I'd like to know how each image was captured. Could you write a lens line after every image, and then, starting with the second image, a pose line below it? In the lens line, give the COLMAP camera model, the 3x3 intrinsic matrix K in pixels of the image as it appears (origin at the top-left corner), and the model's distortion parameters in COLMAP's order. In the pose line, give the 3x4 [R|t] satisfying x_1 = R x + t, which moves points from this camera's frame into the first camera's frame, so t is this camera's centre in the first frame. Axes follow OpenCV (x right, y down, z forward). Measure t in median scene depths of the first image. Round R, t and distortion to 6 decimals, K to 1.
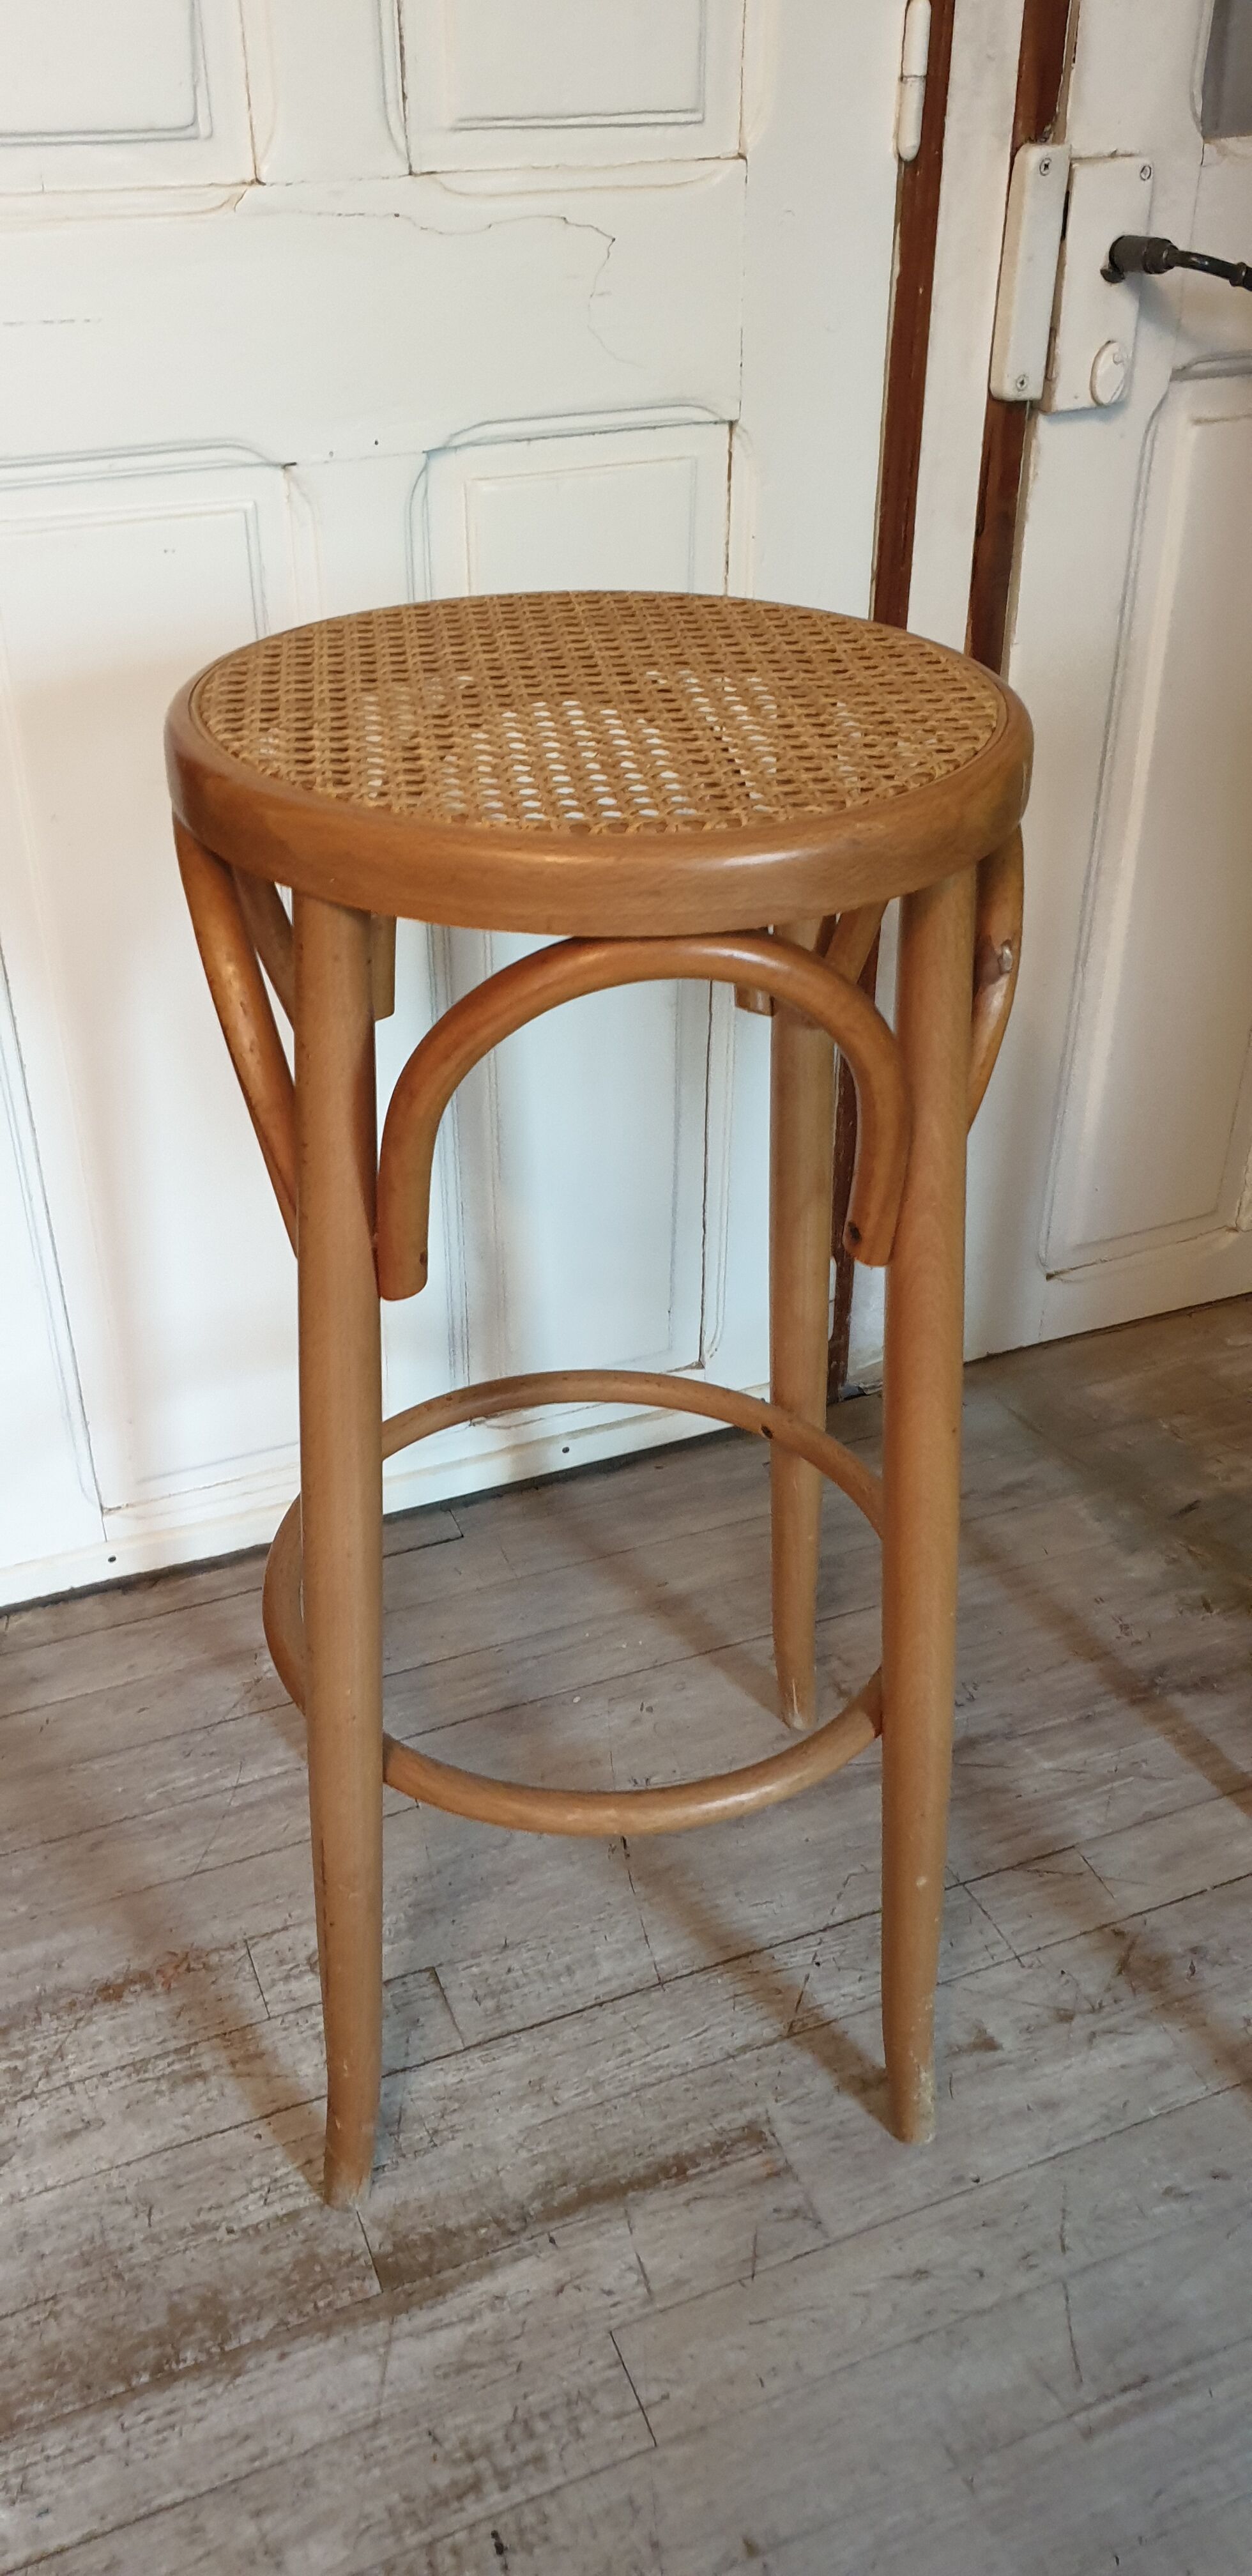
lens RADIAL K [[2037.4, 0, 596.4], [0, 2037.4, 1268.4], [0, 0, 1]] dist [-0.043002, 0.069354]
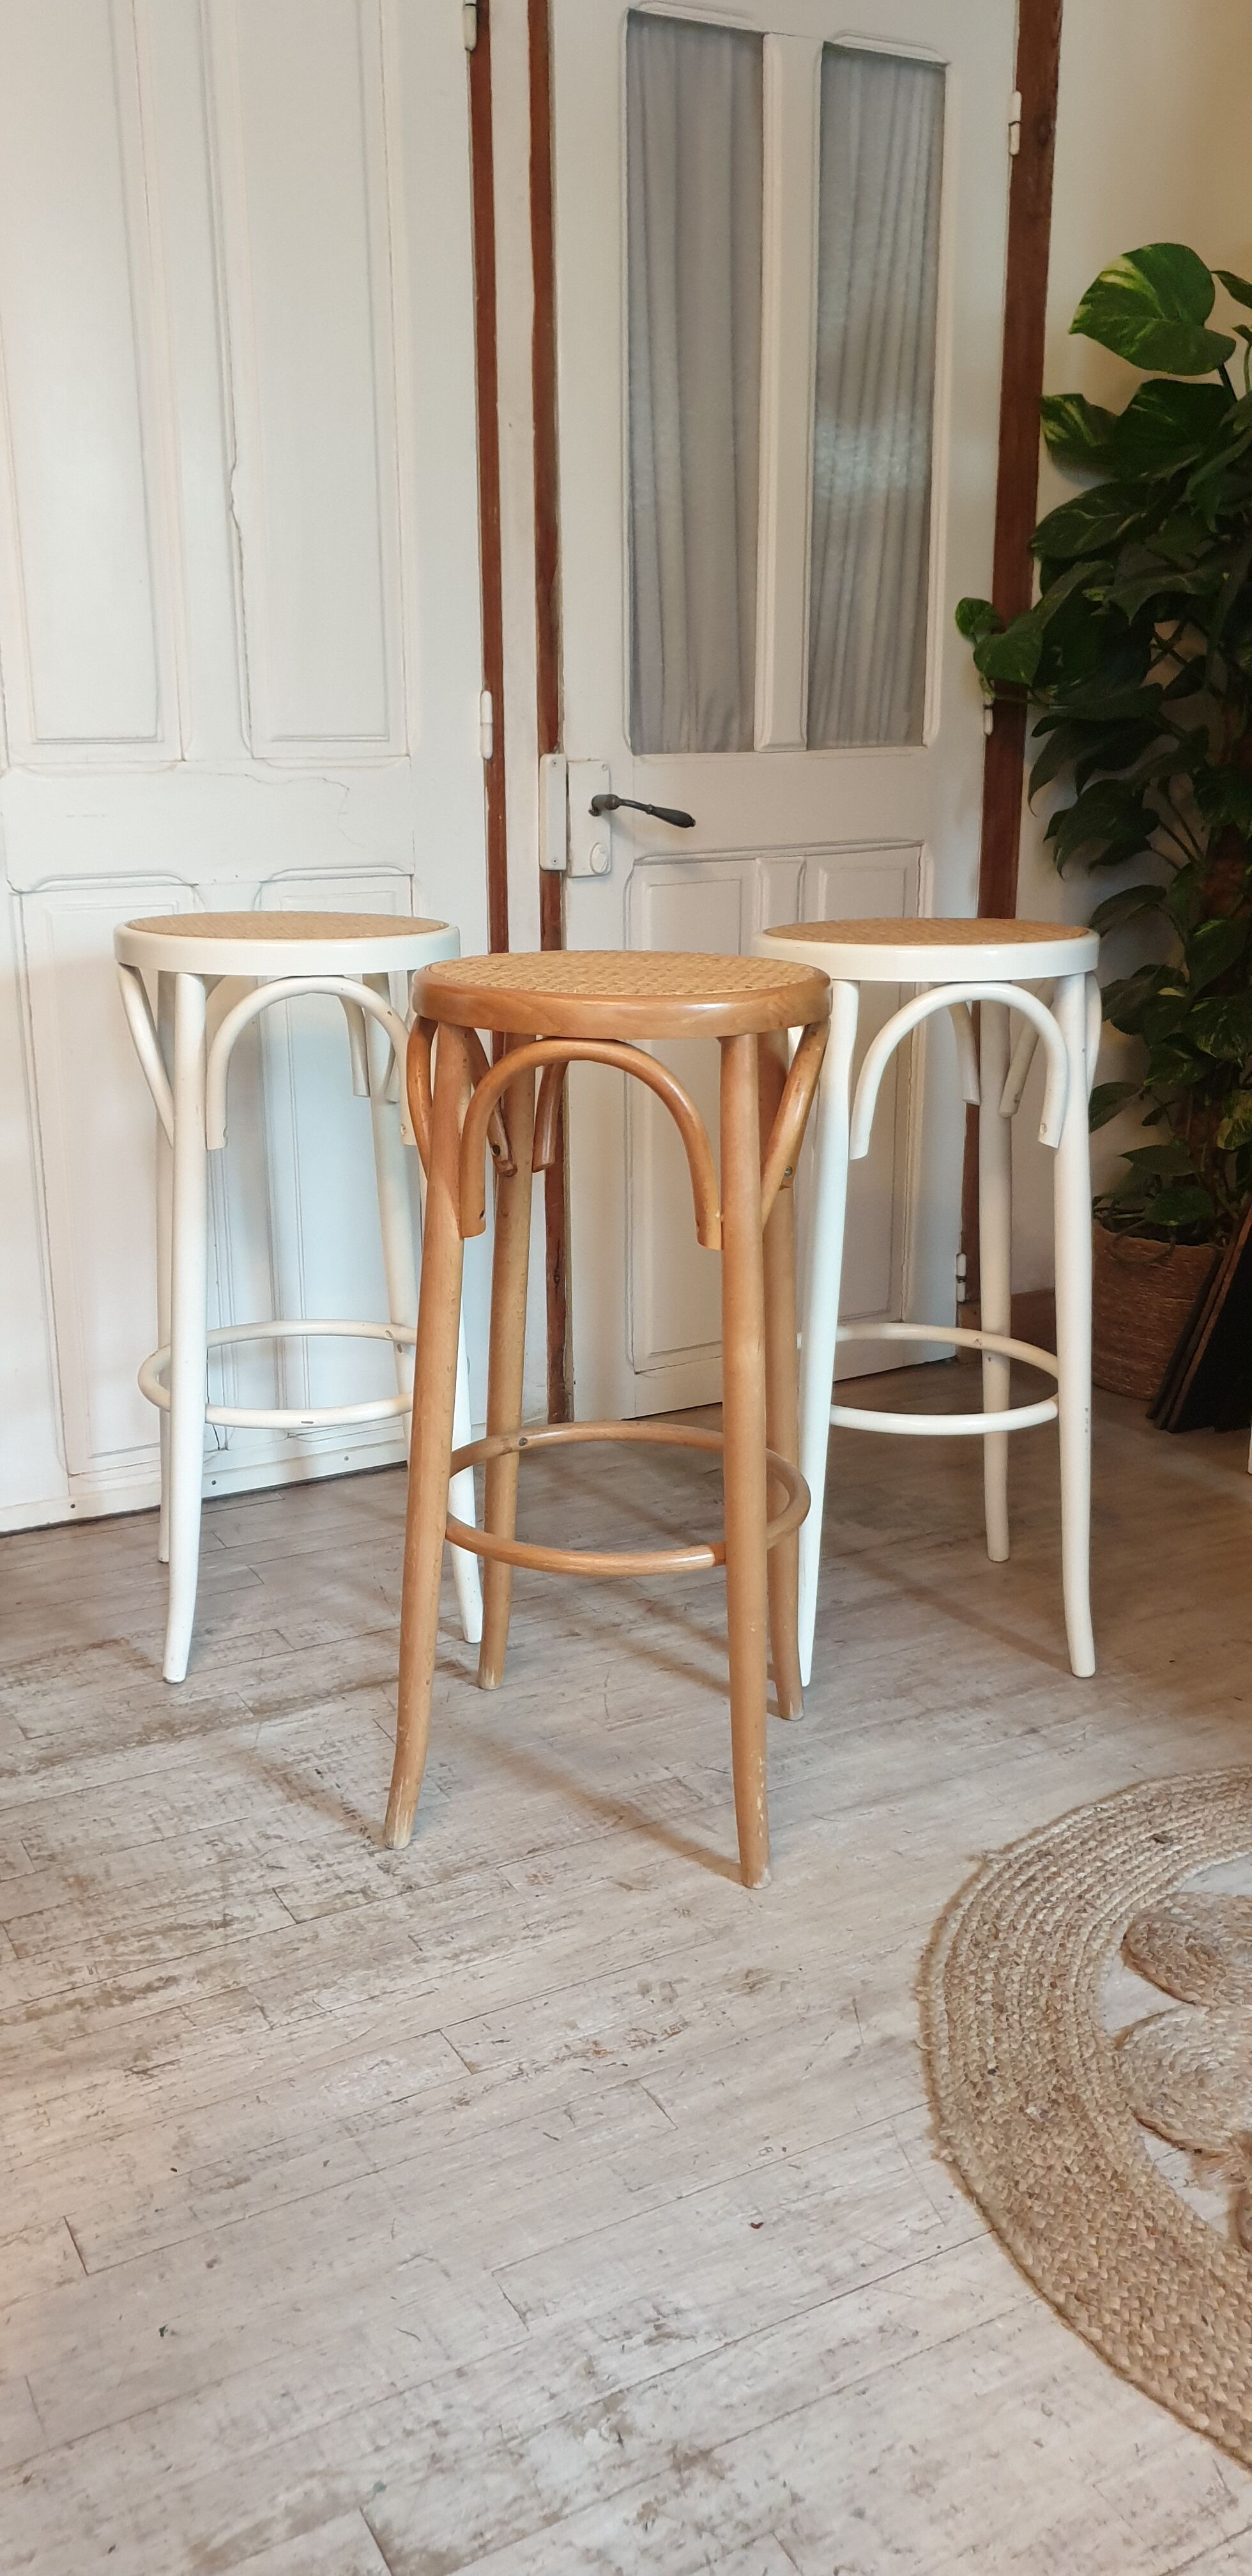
lens RADIAL K [[2037.4, 0, 660.7], [0, 2037.4, 1305.2], [0, 0, 1]] dist [-0.043002, 0.069354]
pose [[0.989777, -0.031547, 0.139092, 0.019087], [0.070474, 0.956034, -0.284661, 0.651421], [-0.123997, 0.291553, 0.948484, -0.923580]]
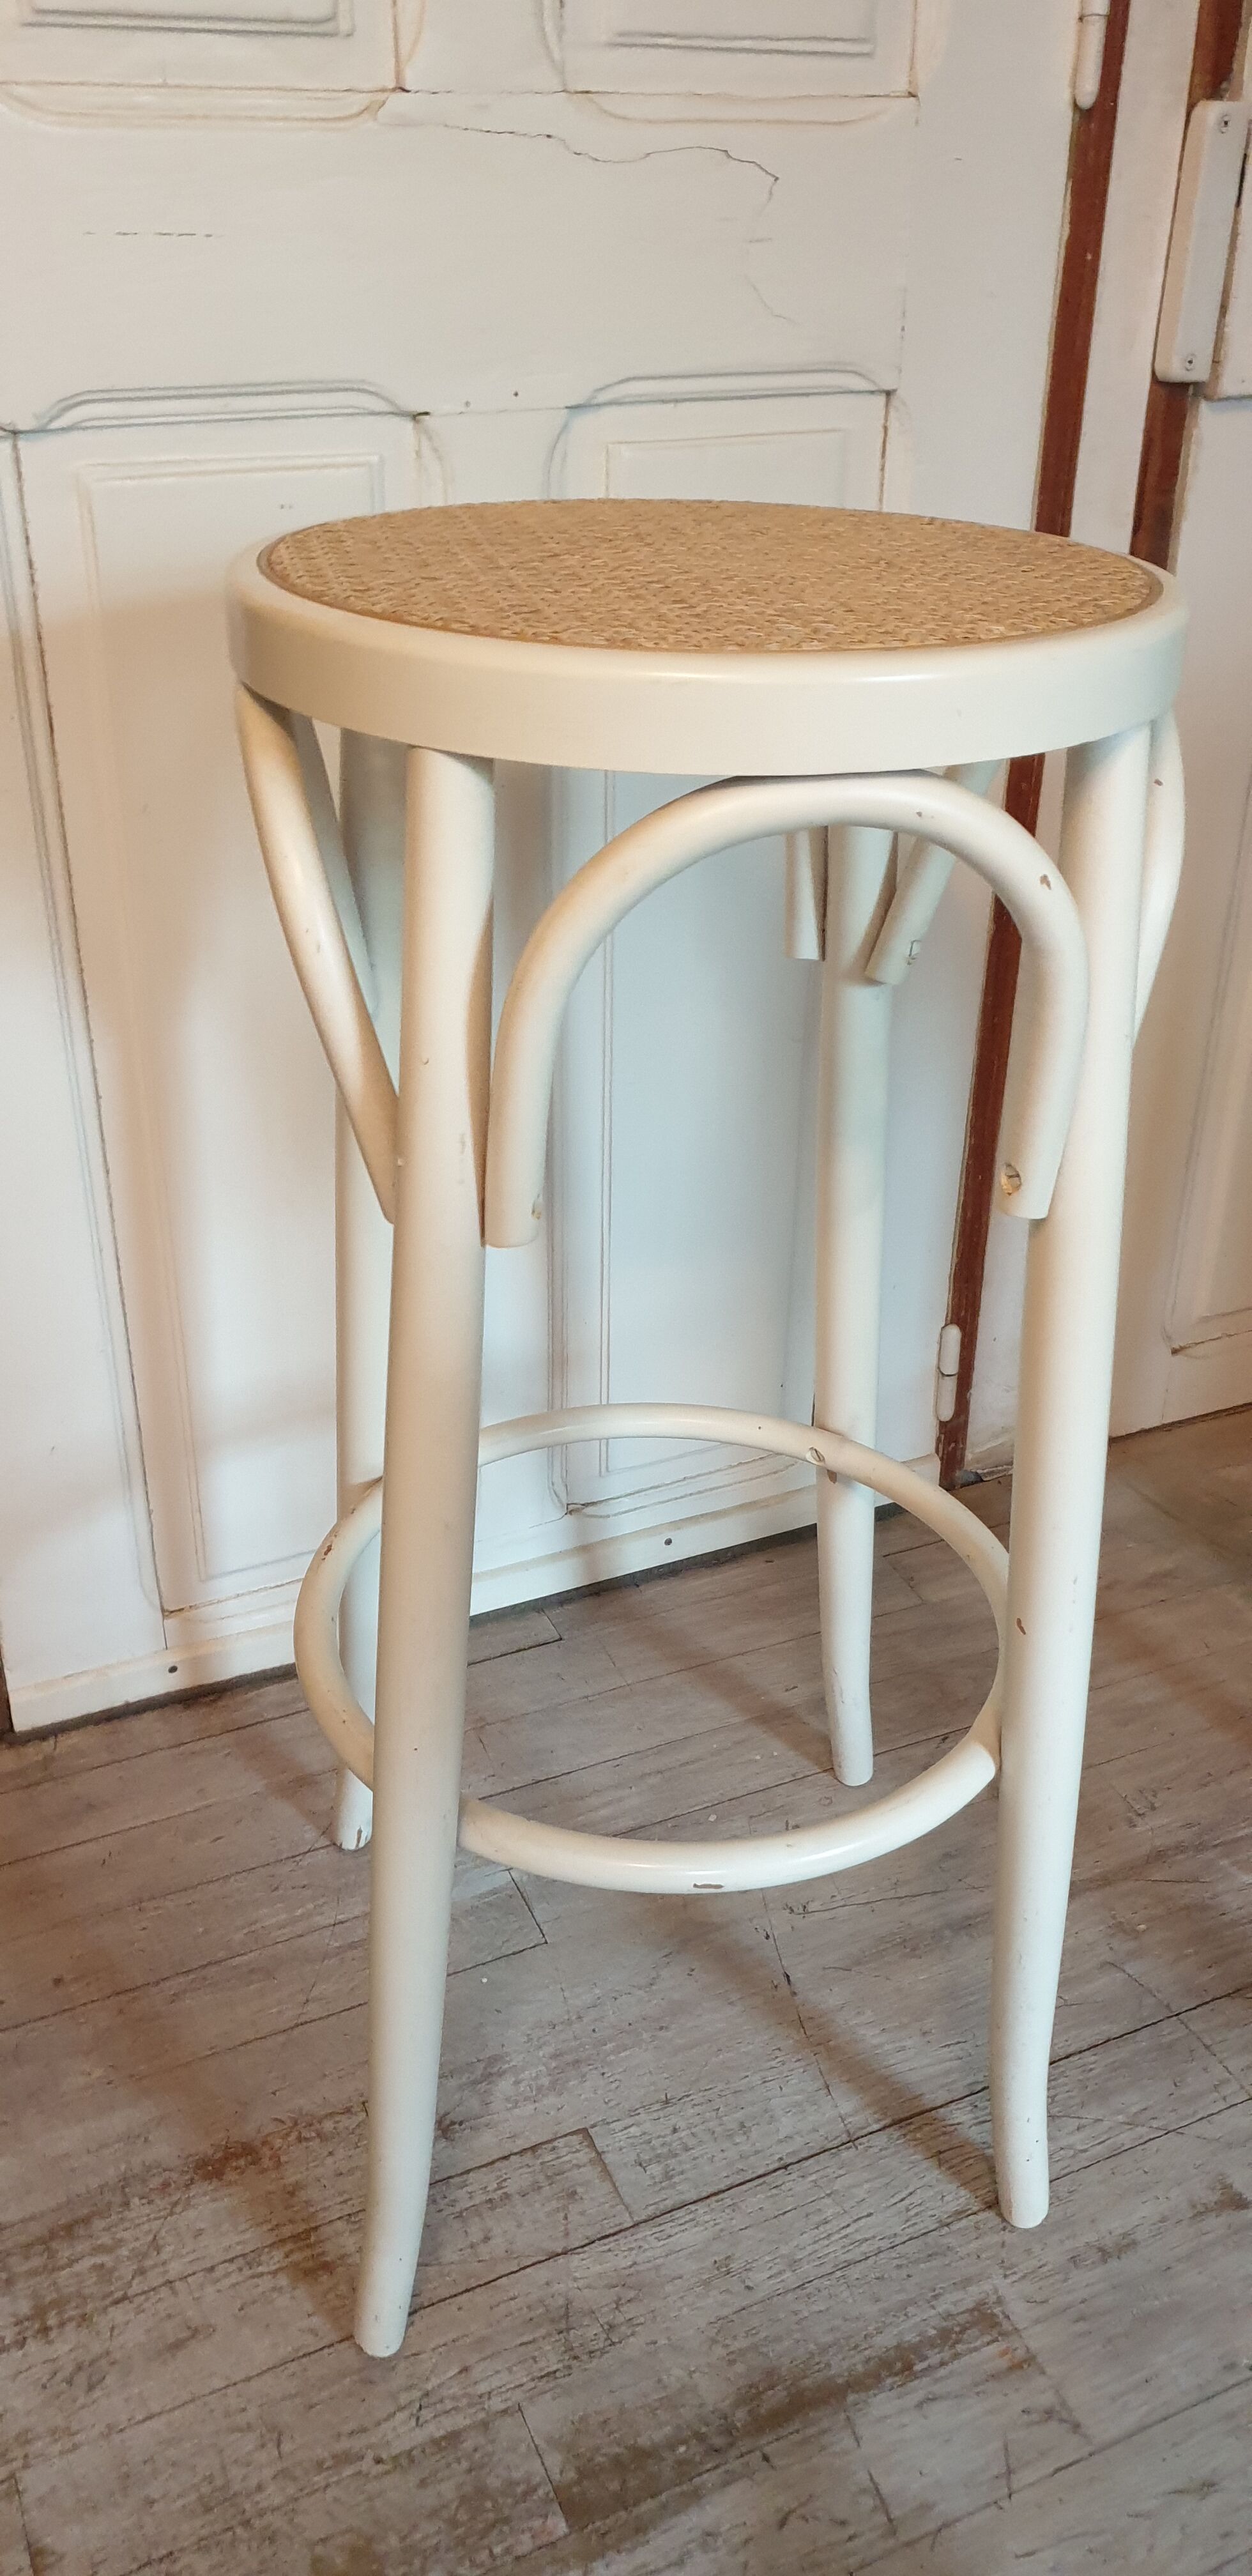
lens RADIAL K [[2037.4, 0, 621.2], [0, 2037.4, 1286.3], [0, 0, 1]] dist [-0.043002, 0.069354]
pose [[0.998878, -0.008741, 0.046549, -0.108985], [0.011689, 0.997917, -0.063449, 0.046040], [-0.045897, 0.063922, 0.996899, 0.129329]]
